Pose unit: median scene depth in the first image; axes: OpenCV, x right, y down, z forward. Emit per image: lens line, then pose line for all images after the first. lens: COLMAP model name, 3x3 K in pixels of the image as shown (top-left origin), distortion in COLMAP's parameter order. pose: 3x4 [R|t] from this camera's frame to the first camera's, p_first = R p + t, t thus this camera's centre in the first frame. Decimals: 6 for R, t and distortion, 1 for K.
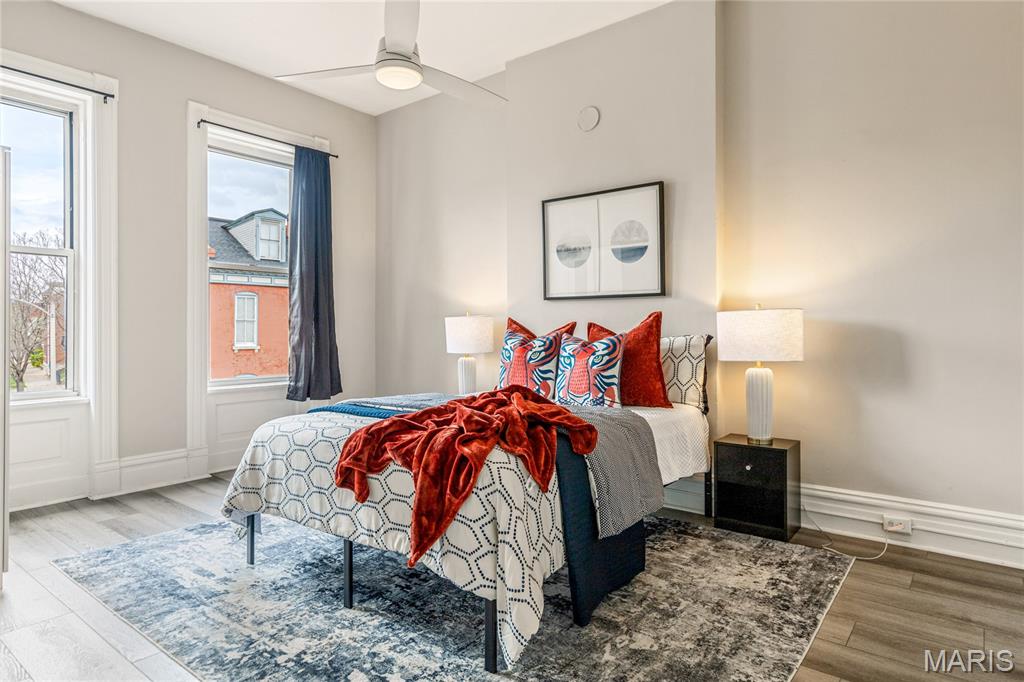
lens RADIAL K [[586.4, 0, 511.7], [0, 586.4, 335.6], [0, 0, 1]] dist [0.013144, -0.000583]
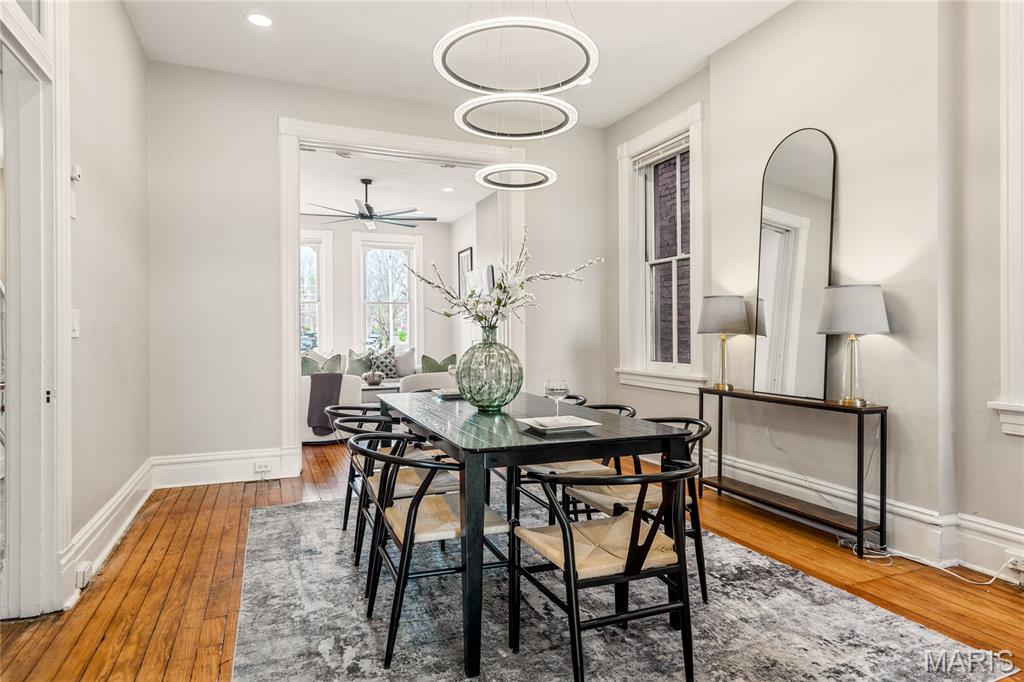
lens RADIAL K [[586.4, 0, 517.6], [0, 586.4, 339.4], [0, 0, 1]] dist [0.013144, -0.000583]
pose [[0.875158, 0.000598, -0.483837, 0.479591], [-0.000275, 1.000000, 0.000738, -0.009357], [0.483838, -0.000513, 0.875158, 0.135775]]
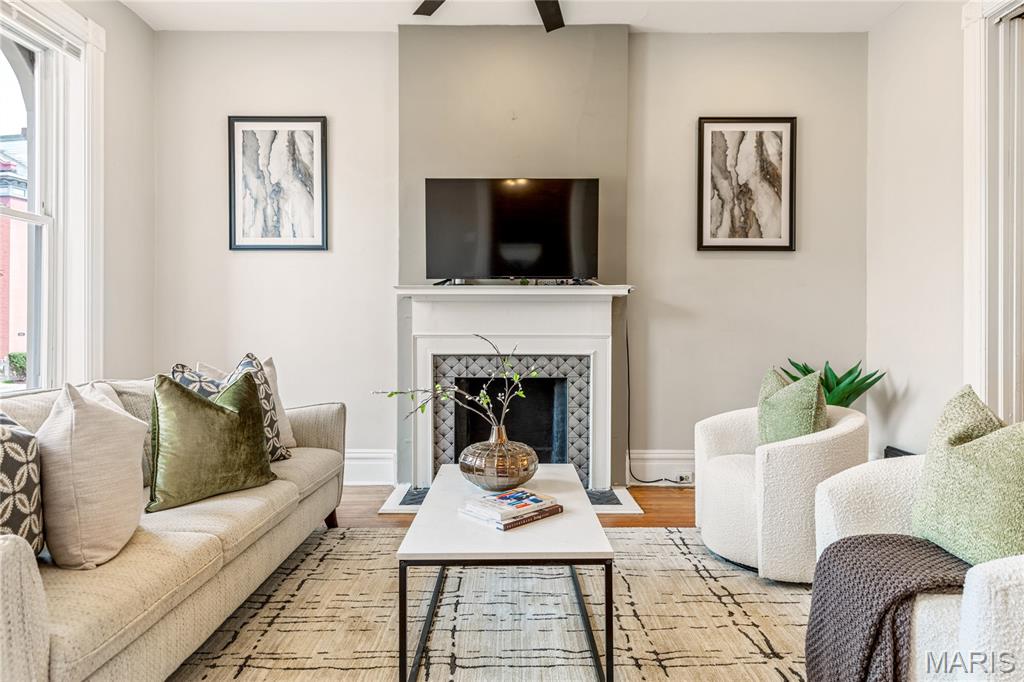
lens RADIAL K [[586.4, 0, 507.2], [0, 586.4, 334.1], [0, 0, 1]] dist [0.013144, -0.000583]
pose [[0.794437, -0.004598, 0.607329, -2.350775], [0.004518, 0.999988, 0.001660, -0.006935], [-0.607330, 0.001425, 0.794448, 1.795464]]
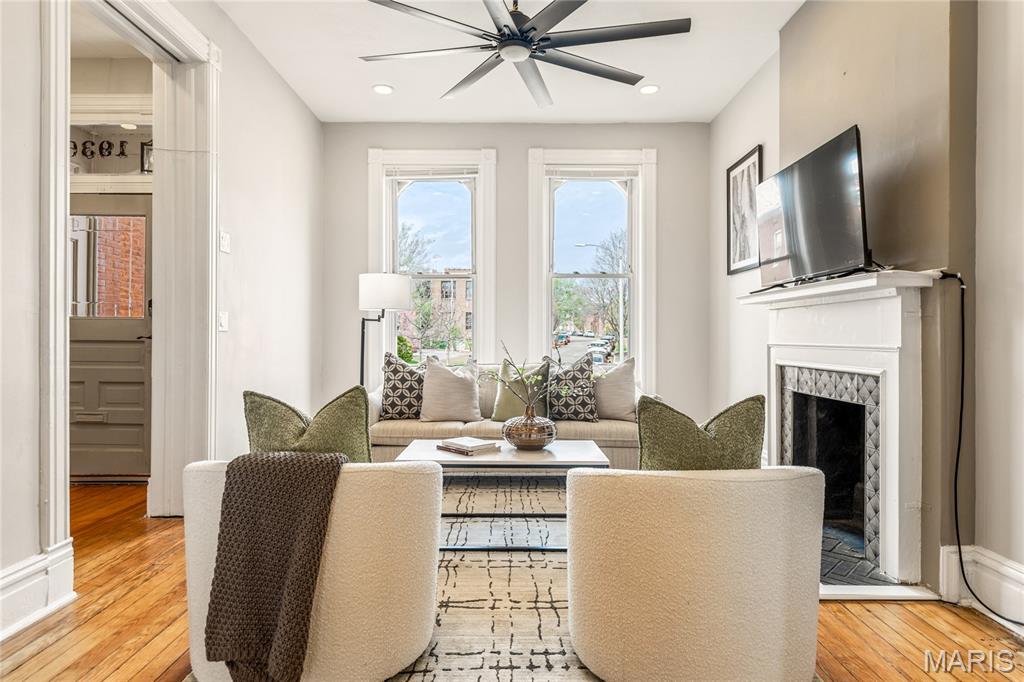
lens RADIAL K [[586.4, 0, 514.3], [0, 586.4, 341.2], [0, 0, 1]] dist [0.013144, -0.000583]
pose [[0.615726, 0.008900, -0.787910, -0.723975], [-0.011022, 0.999936, 0.002682, -0.006799], [0.787883, 0.007033, 0.615784, 1.702387]]
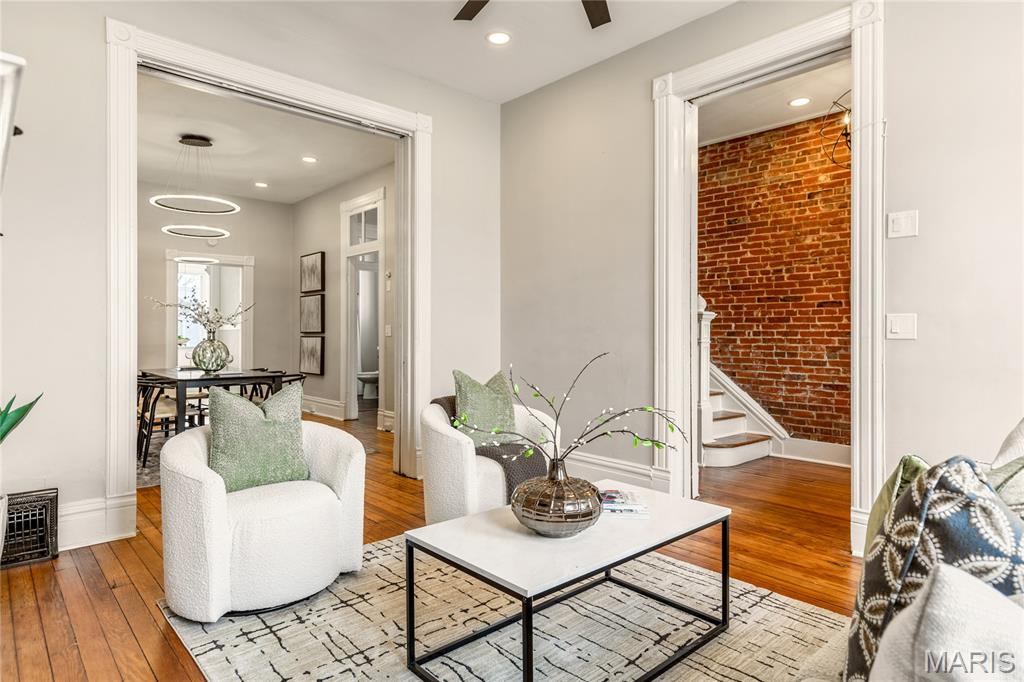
lens RADIAL K [[586.4, 0, 517.5], [0, 586.4, 335.3], [0, 0, 1]] dist [0.013144, -0.000583]
pose [[-0.985311, -0.002633, 0.170751, -1.862664], [-0.001463, 0.999975, 0.006974, -0.036319], [-0.170765, 0.006622, -0.985290, 3.401177]]
